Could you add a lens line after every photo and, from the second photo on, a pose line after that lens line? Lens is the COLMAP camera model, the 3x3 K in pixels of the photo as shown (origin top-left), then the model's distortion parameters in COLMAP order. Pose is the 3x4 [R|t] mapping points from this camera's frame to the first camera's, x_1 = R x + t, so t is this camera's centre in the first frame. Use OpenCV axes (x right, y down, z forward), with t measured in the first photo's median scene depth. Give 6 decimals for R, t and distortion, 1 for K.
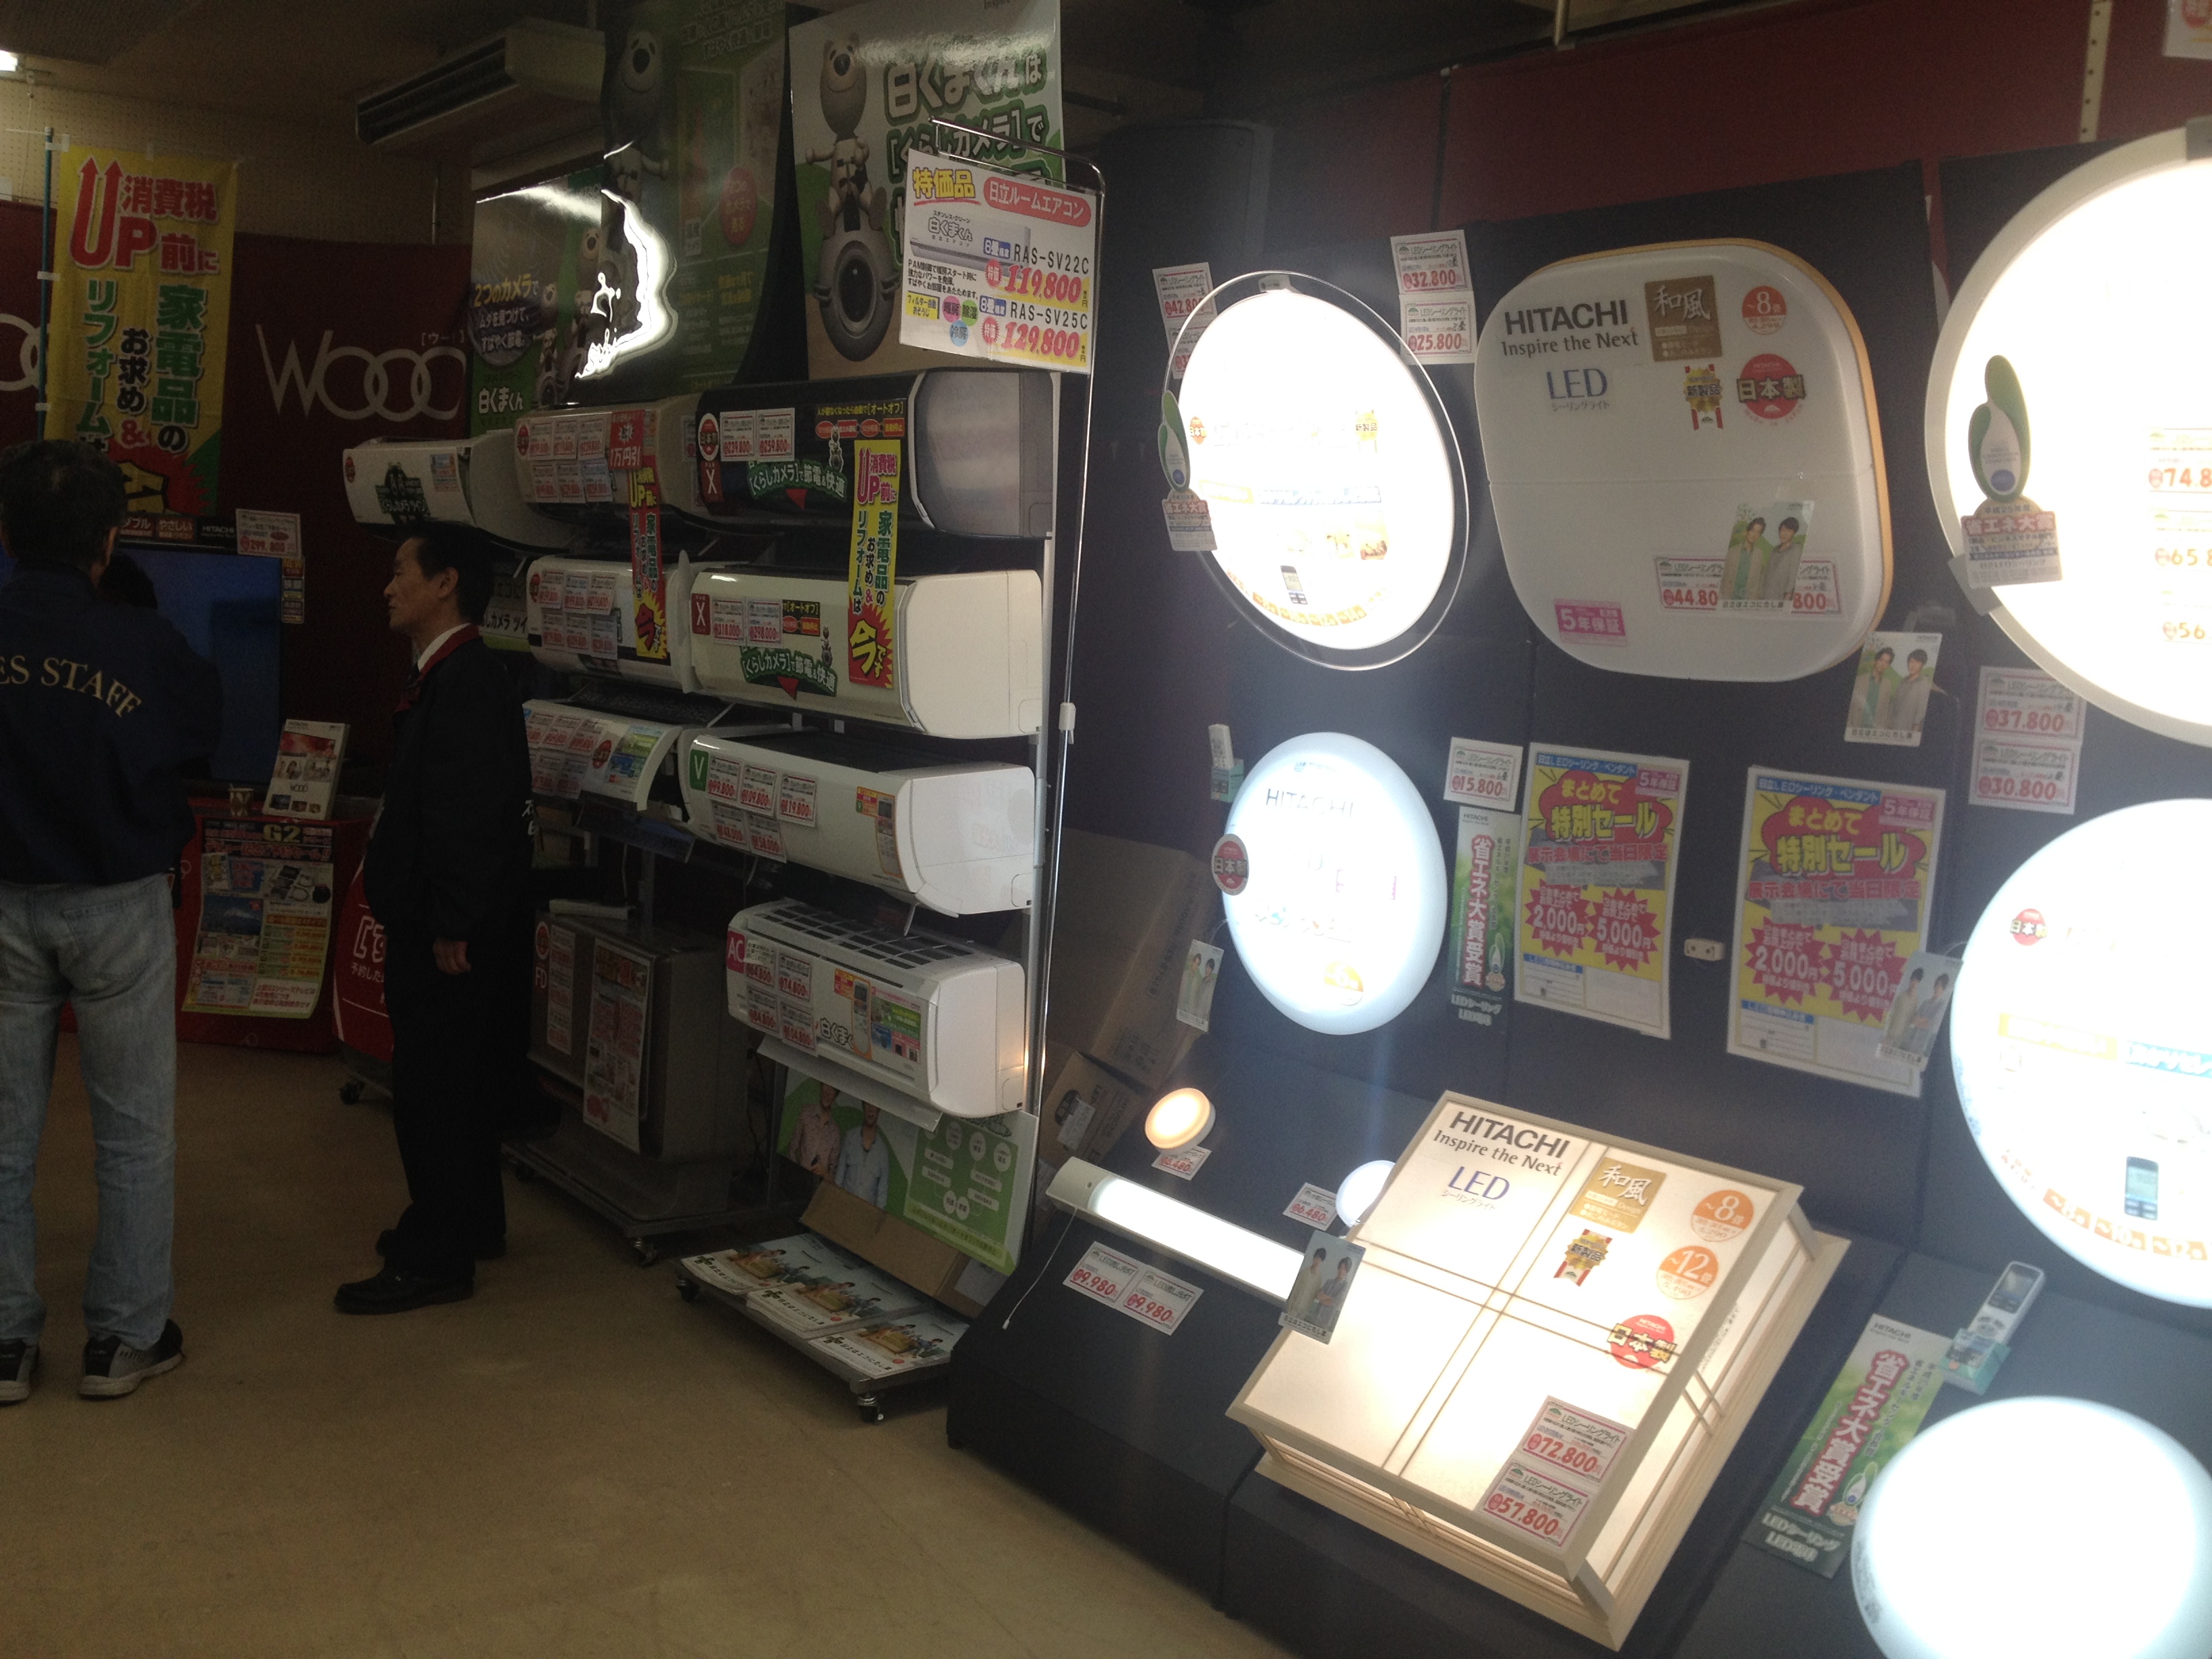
lens RADIAL K [[2194.6, 0, 1108.9], [0, 2194.6, 886.1], [0, 0, 1]] dist [0.148305, -0.002406]
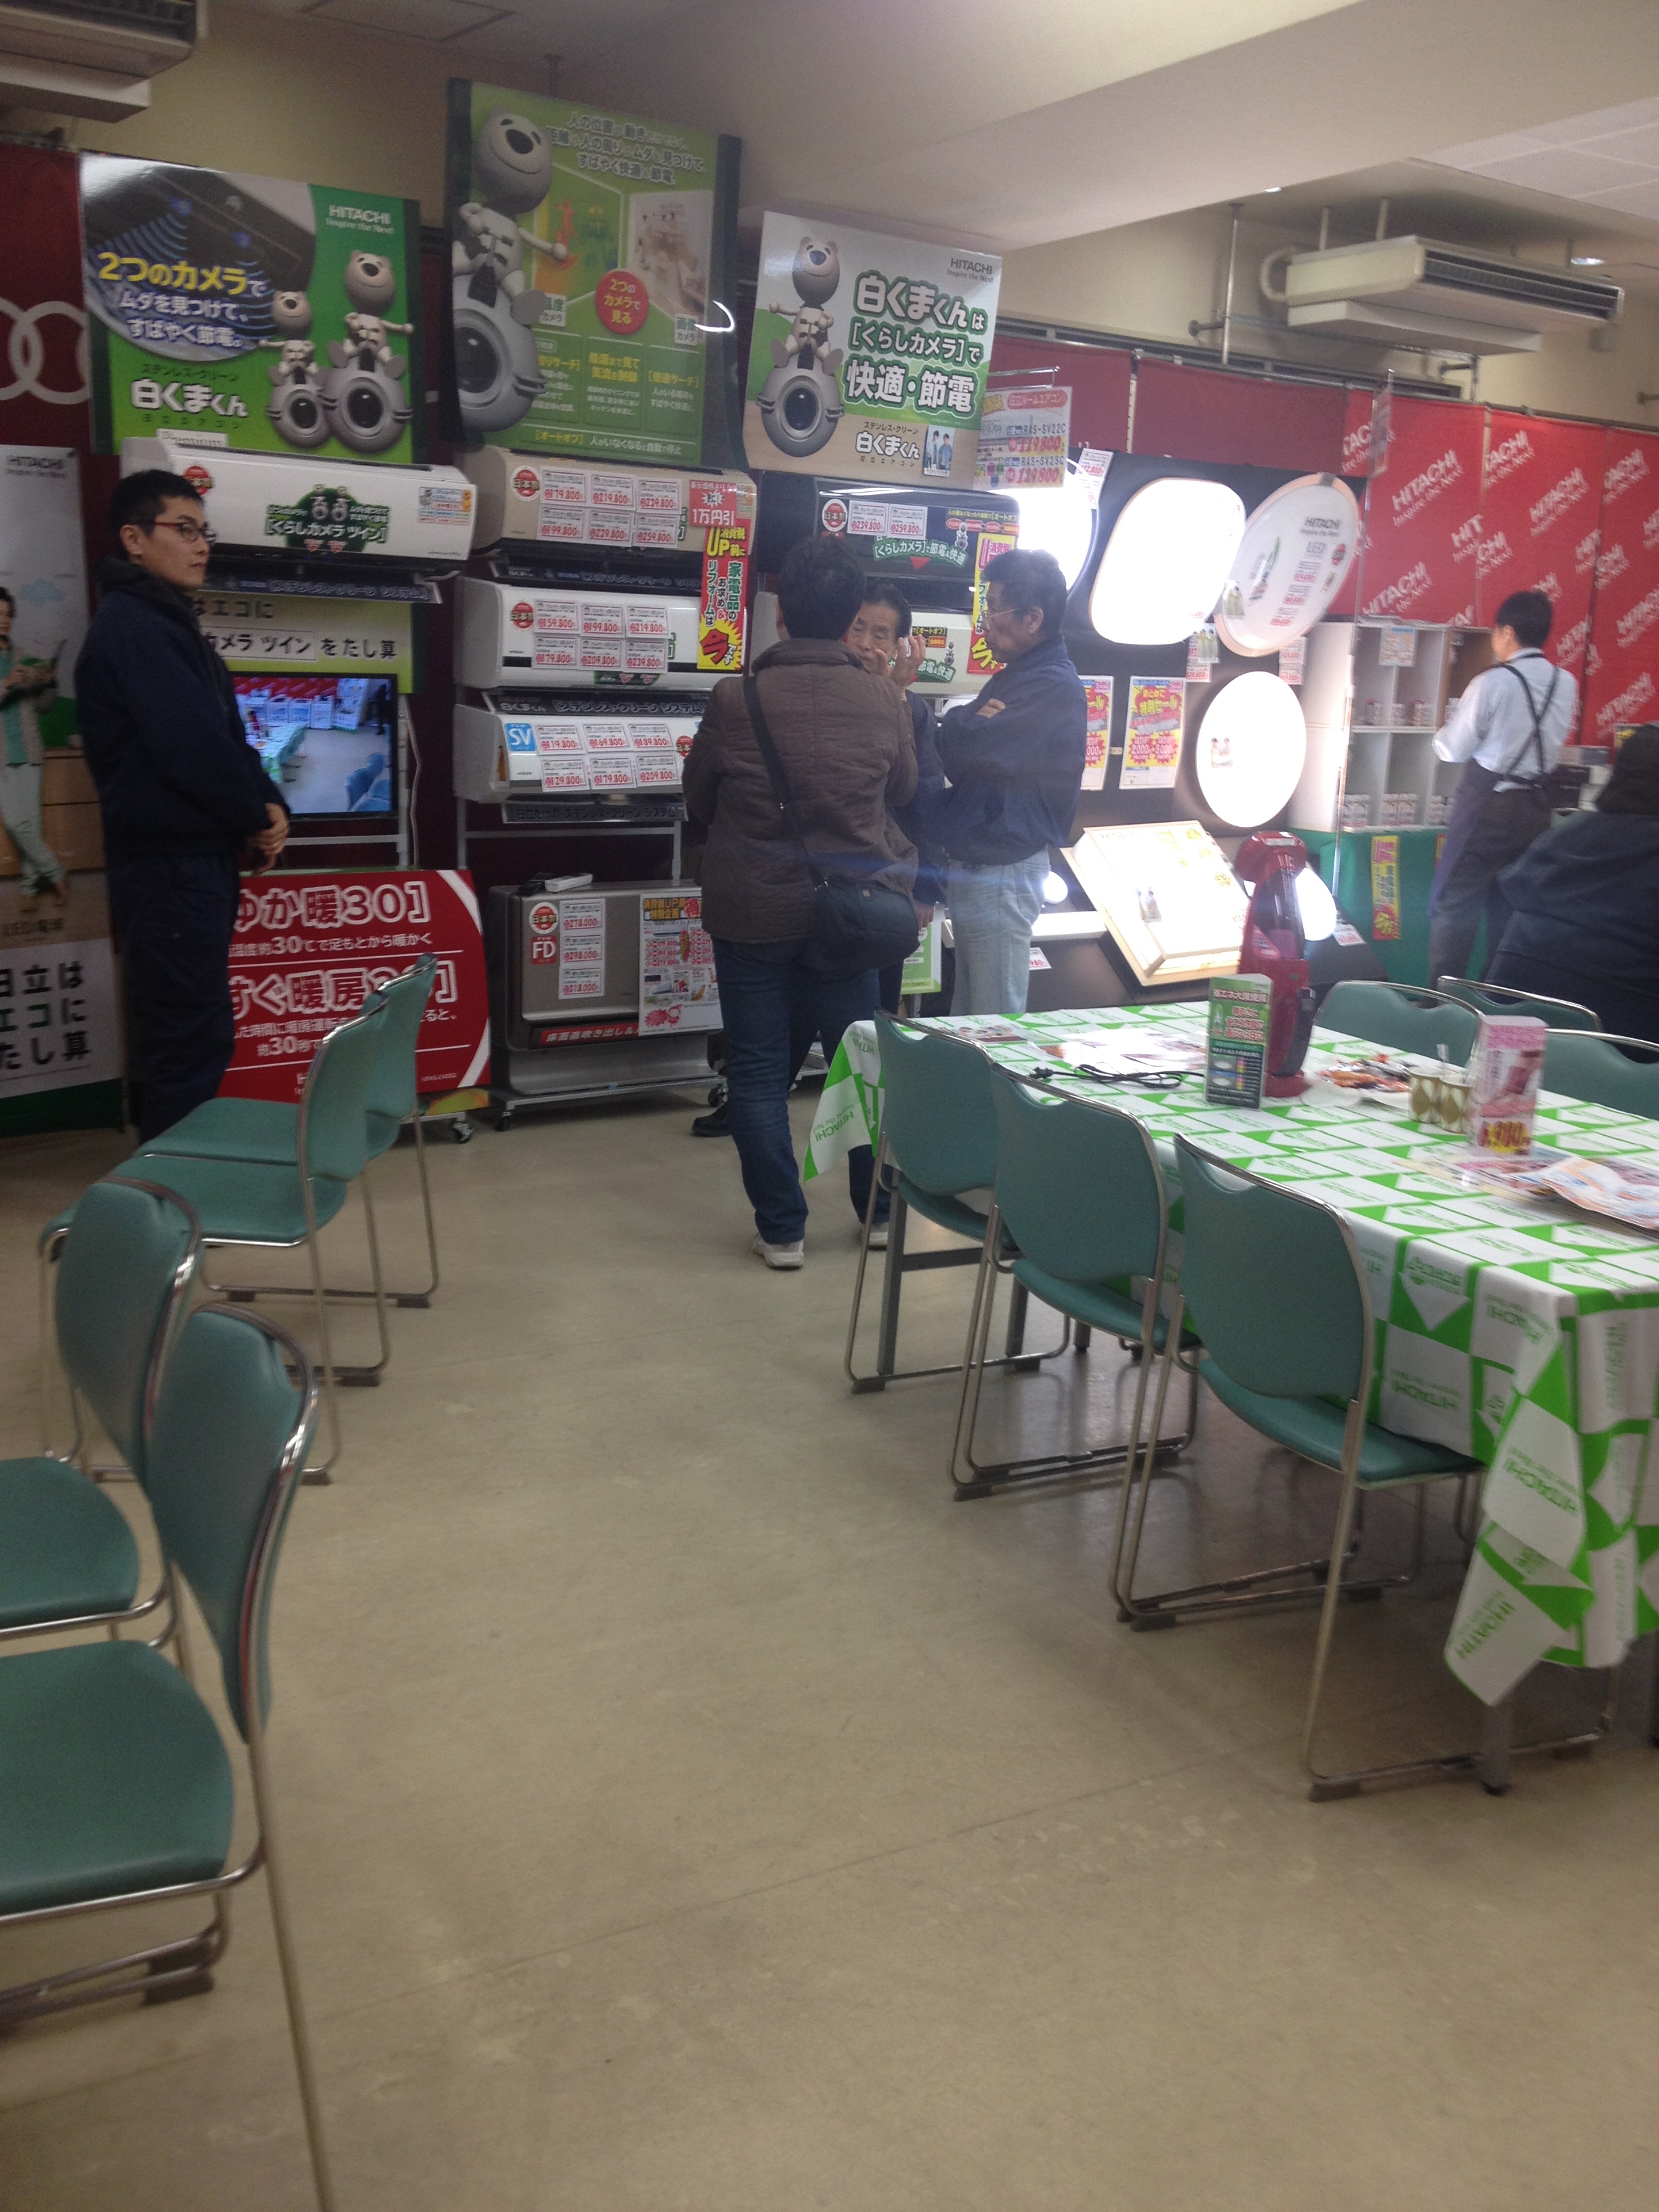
lens RADIAL K [[2194.6, 0, 833.2], [0, 2194.6, 1140.2], [0, 0, 1]] dist [0.148305, -0.002406]
pose [[-0.040989, -0.286549, 0.957188, -1.882762], [0.082855, 0.953719, 0.289059, -0.252580], [-0.995718, 0.091156, -0.015350, 1.149014]]
